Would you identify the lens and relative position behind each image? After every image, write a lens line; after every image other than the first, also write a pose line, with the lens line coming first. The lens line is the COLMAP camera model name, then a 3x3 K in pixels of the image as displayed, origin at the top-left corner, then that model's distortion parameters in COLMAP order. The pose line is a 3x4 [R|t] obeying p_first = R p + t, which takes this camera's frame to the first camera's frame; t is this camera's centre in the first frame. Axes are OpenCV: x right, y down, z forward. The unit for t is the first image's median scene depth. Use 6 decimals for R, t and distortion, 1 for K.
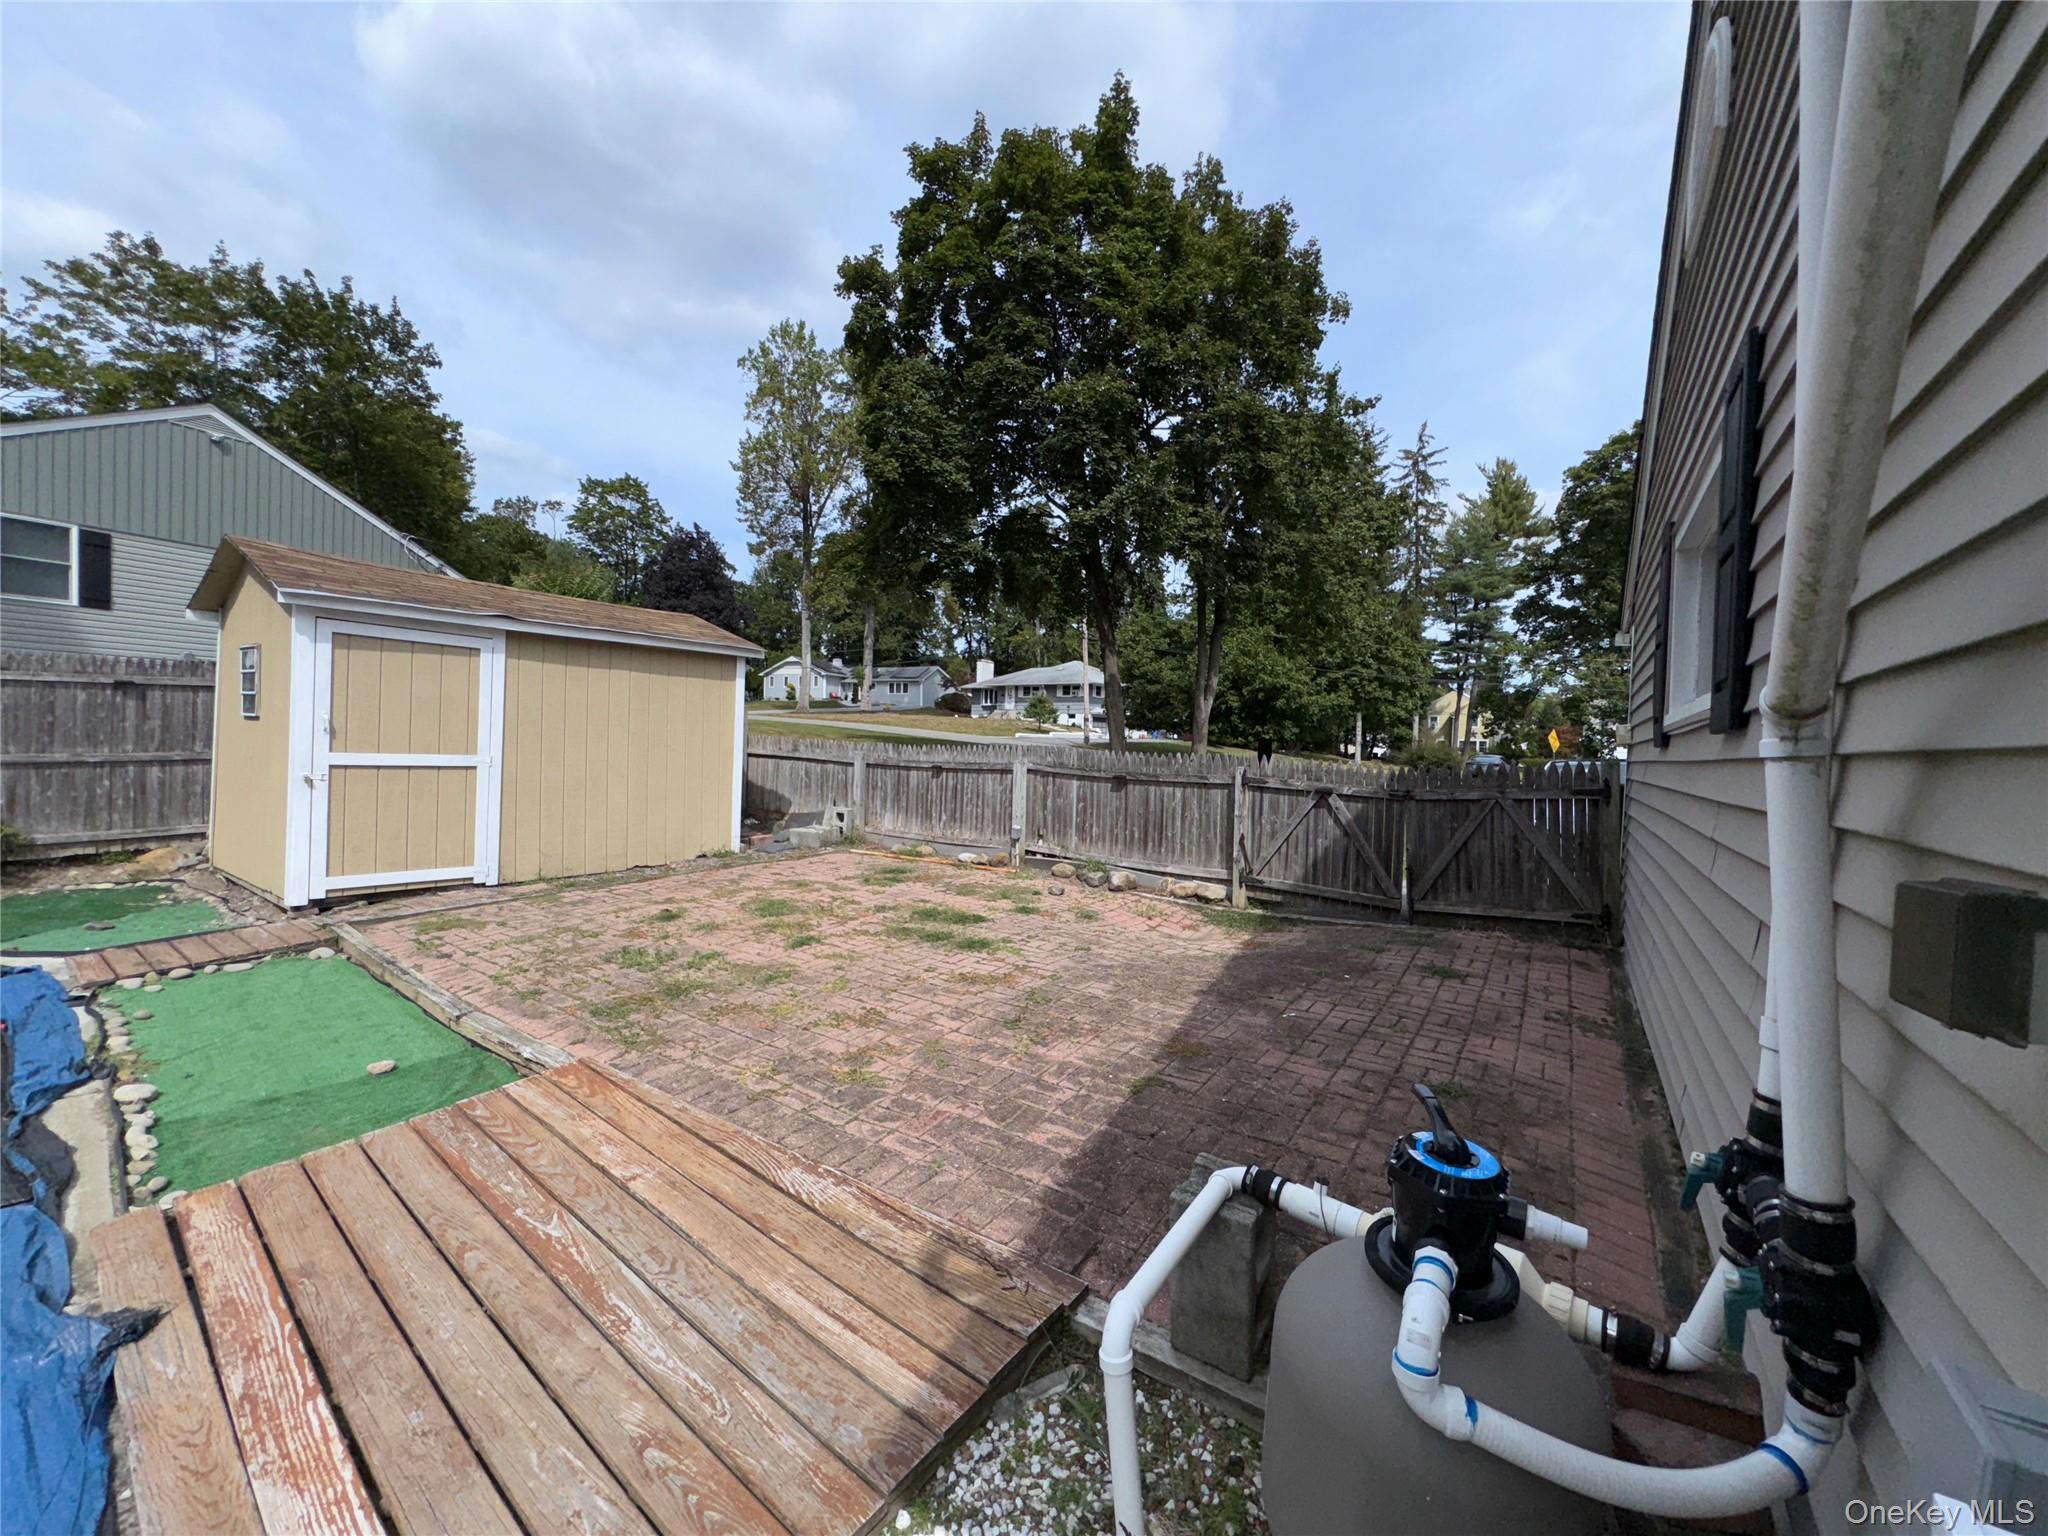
lens RADIAL K [[808.7, 0, 1024.0], [0, 808.7, 768.0], [0, 0, 1]] dist [0.000083, 0.000015]
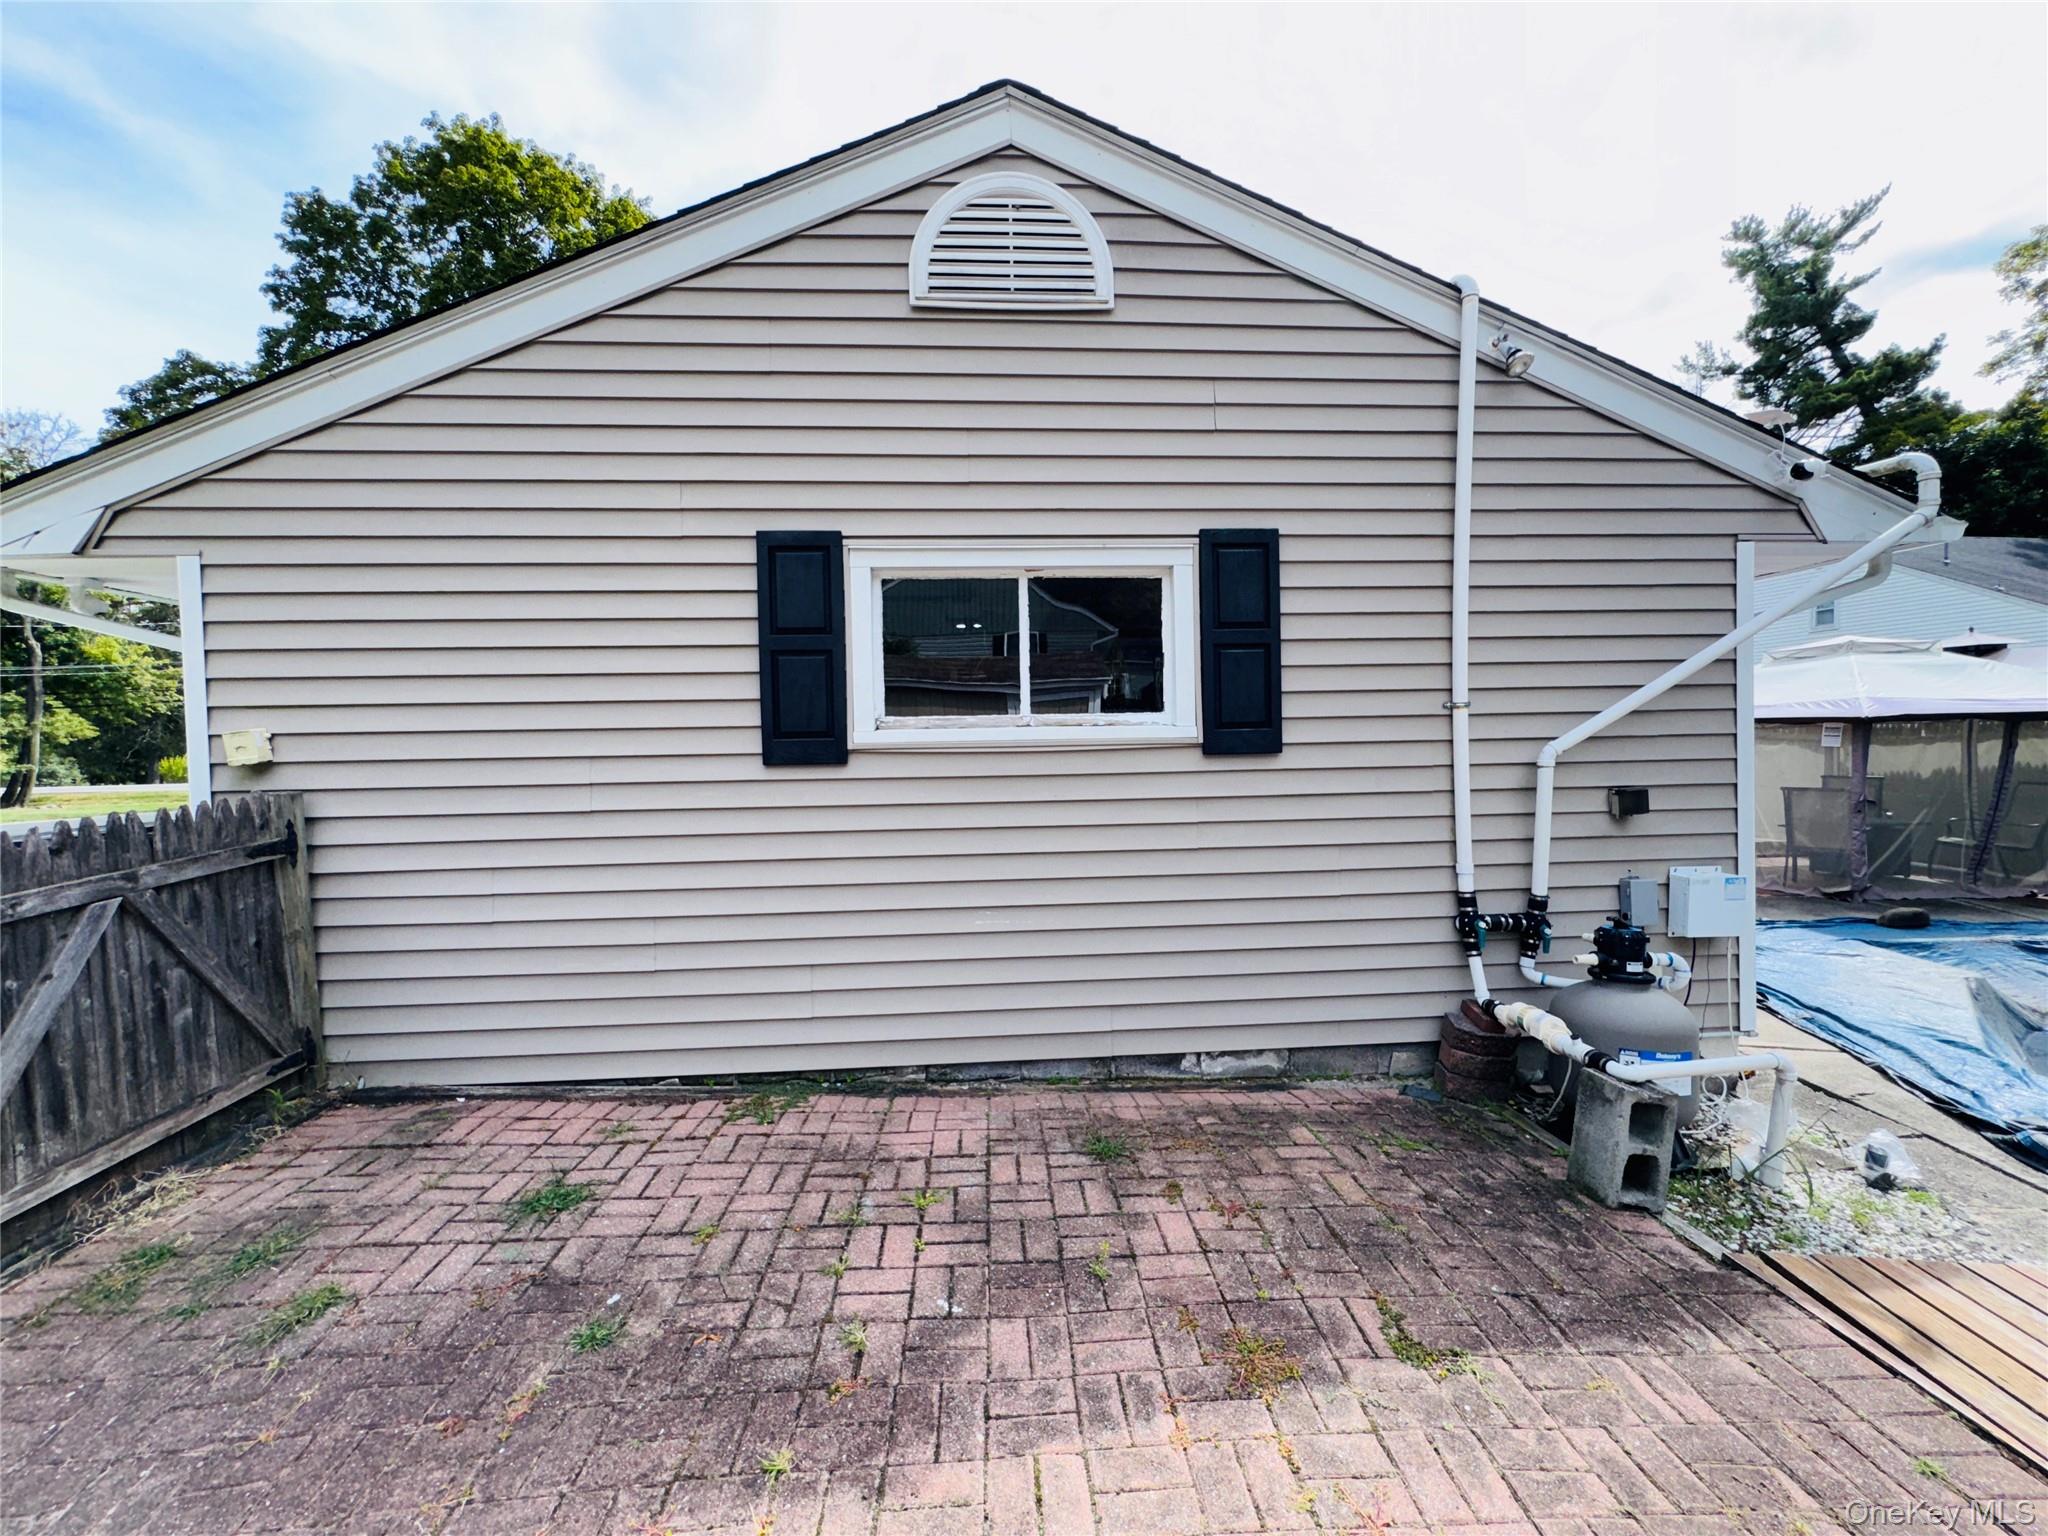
lens RADIAL K [[808.7, 0, 1024.0], [0, 808.7, 768.0], [0, 0, 1]] dist [0.000083, 0.000015]
pose [[-0.613794, -0.035429, 0.788671, -0.101349], [0.017619, 0.998129, 0.058550, -0.070683], [-0.789270, 0.049833, -0.612021, 1.279115]]
